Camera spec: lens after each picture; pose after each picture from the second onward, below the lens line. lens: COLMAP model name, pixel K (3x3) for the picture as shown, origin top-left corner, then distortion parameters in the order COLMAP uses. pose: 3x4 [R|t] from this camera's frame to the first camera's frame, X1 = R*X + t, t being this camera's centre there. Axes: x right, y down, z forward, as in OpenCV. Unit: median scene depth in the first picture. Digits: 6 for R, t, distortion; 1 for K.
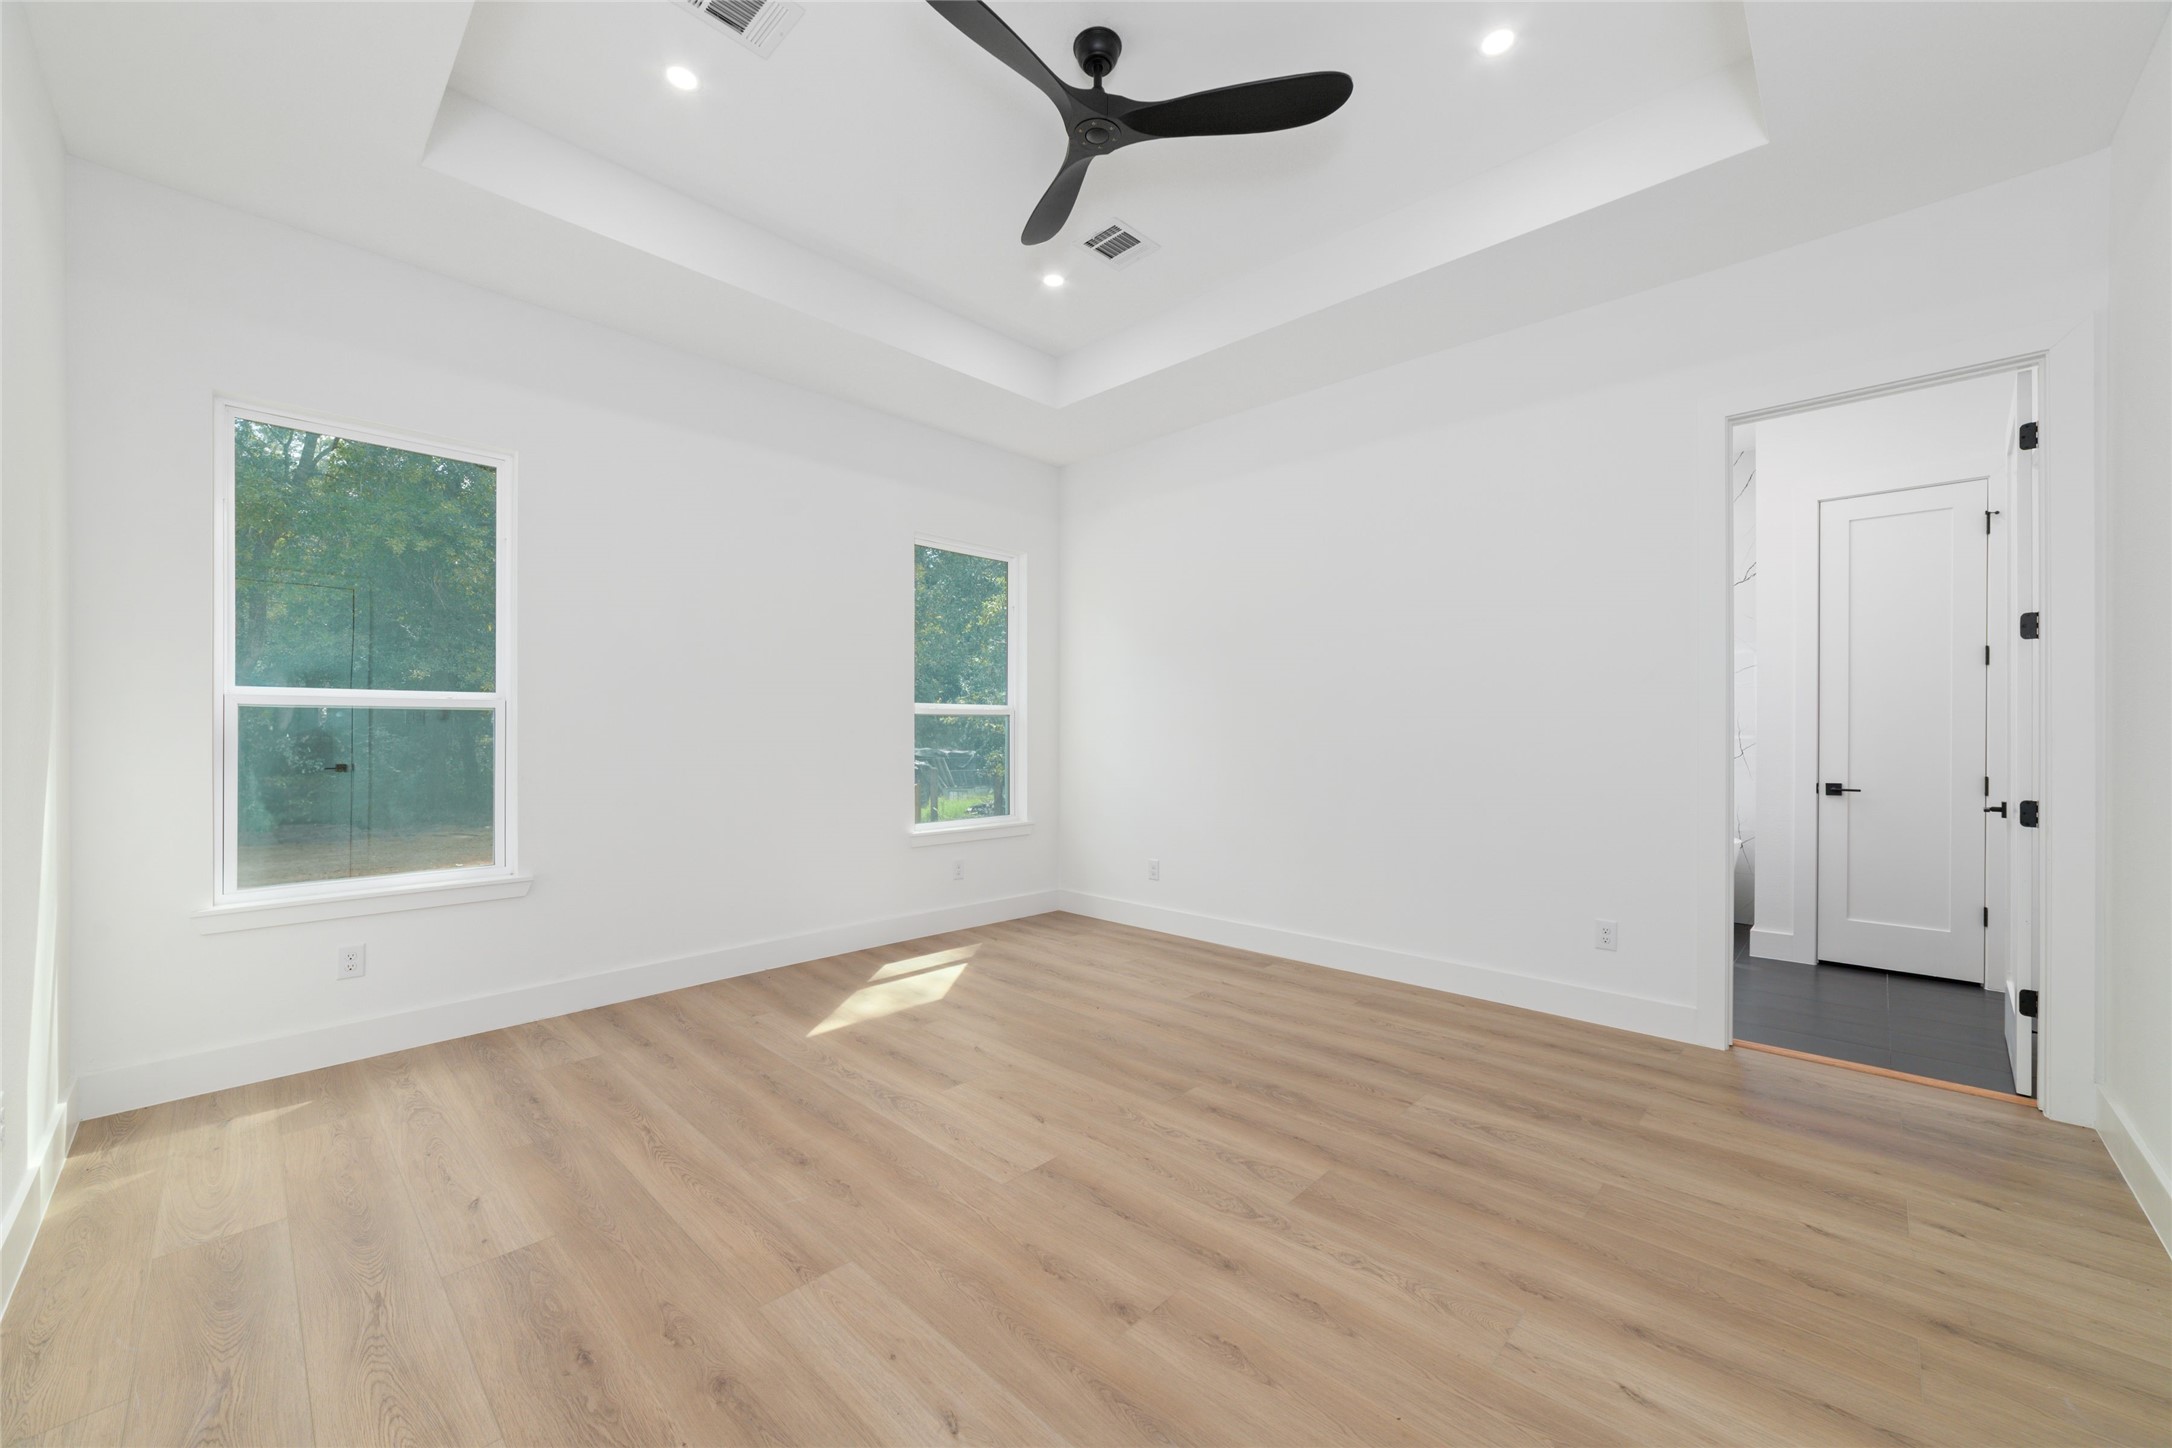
lens RADIAL K [[828.0, 0, 1090.9], [0, 828.0, 731.2], [0, 0, 1]] dist [-0.013902, 0.000675]
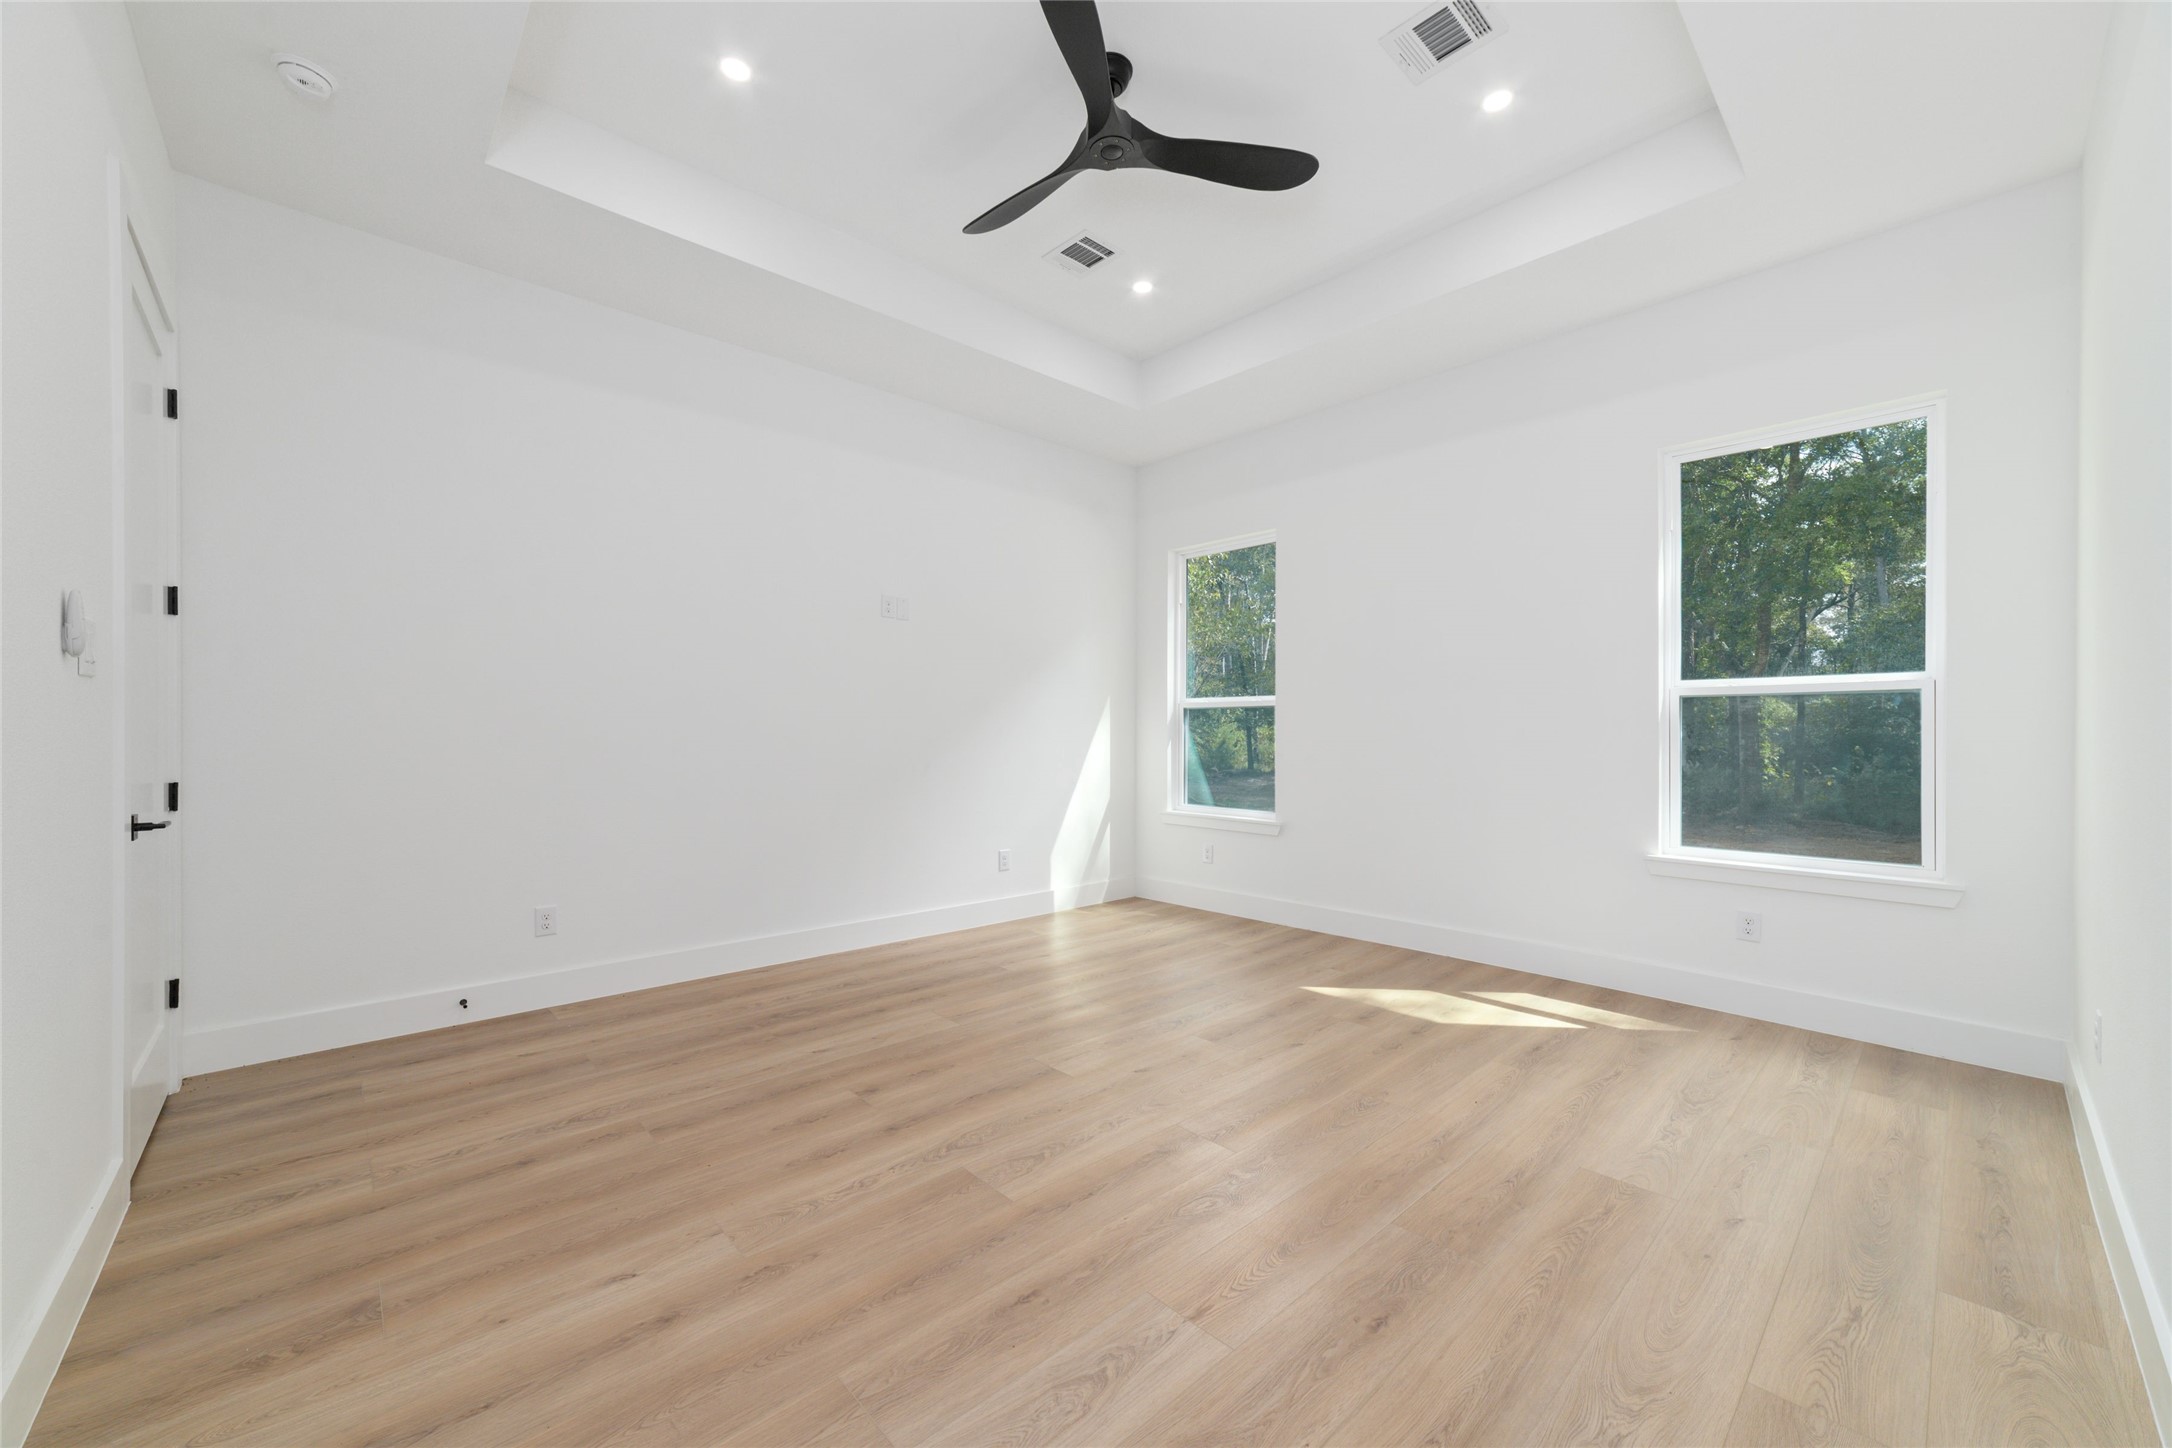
lens RADIAL K [[828.0, 0, 1090.9], [0, 828.0, 731.2], [0, 0, 1]] dist [-0.013902, 0.000675]
pose [[-0.056957, -0.000017, -0.998377, 0.844006], [-0.001674, 0.999999, 0.000078, 0.018234], [0.998375, 0.001676, -0.056957, 0.815724]]
